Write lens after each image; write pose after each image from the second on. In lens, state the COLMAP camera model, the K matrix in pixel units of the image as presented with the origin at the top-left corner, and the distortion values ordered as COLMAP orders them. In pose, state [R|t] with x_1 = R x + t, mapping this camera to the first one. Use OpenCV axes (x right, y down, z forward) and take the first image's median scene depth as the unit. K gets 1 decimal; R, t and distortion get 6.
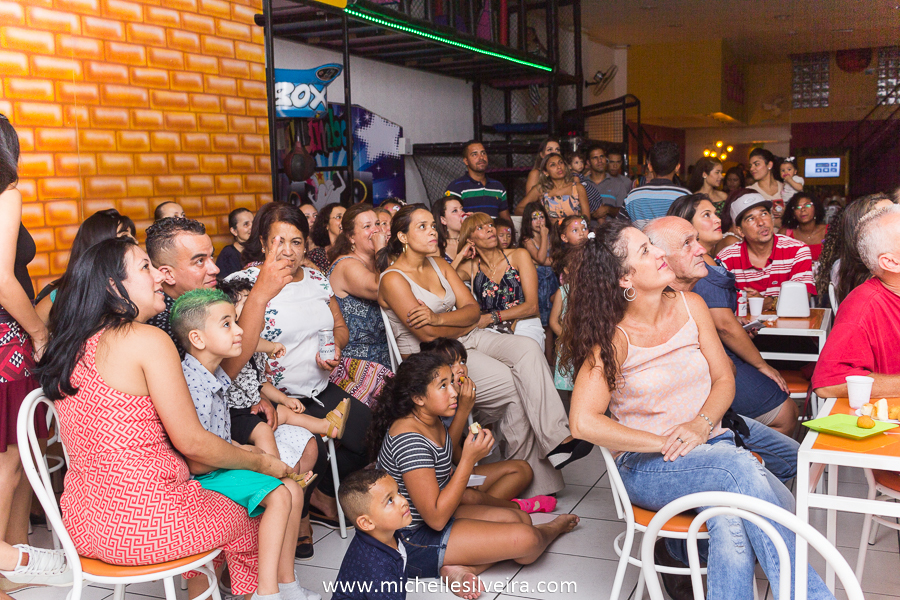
lens RADIAL K [[1012.9, 0, 449.2], [0, 1012.9, 305.2], [0, 0, 1]] dist [0.005136, 0.033844]
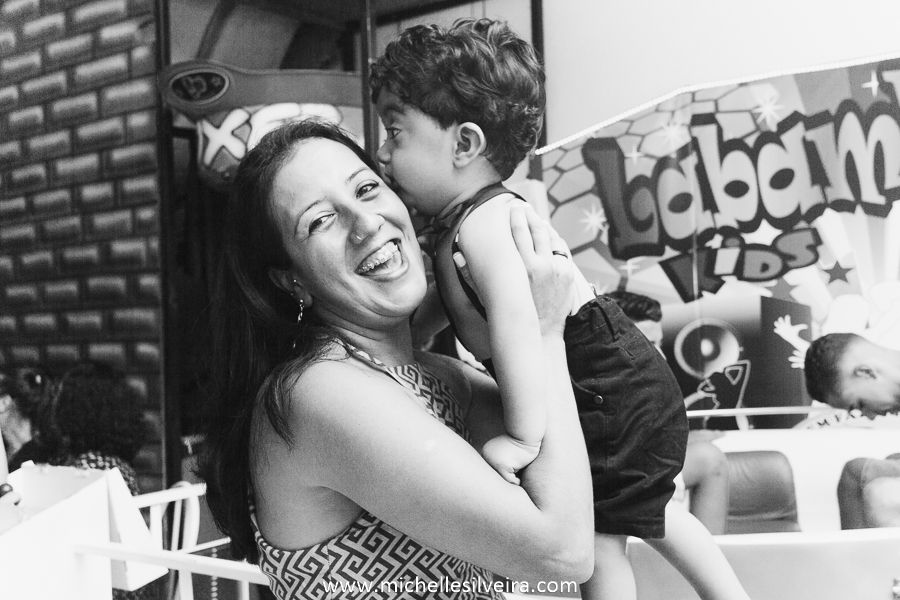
lens RADIAL K [[991.3, 0, 449.0], [0, 991.3, 305.3], [0, 0, 1]] dist [0.012485, 0.007747]
pose [[-0.177212, 0.023488, -0.983892, 0.346489], [-0.071997, 0.996727, 0.036762, -0.173797], [0.981536, 0.077352, -0.174941, 1.355581]]
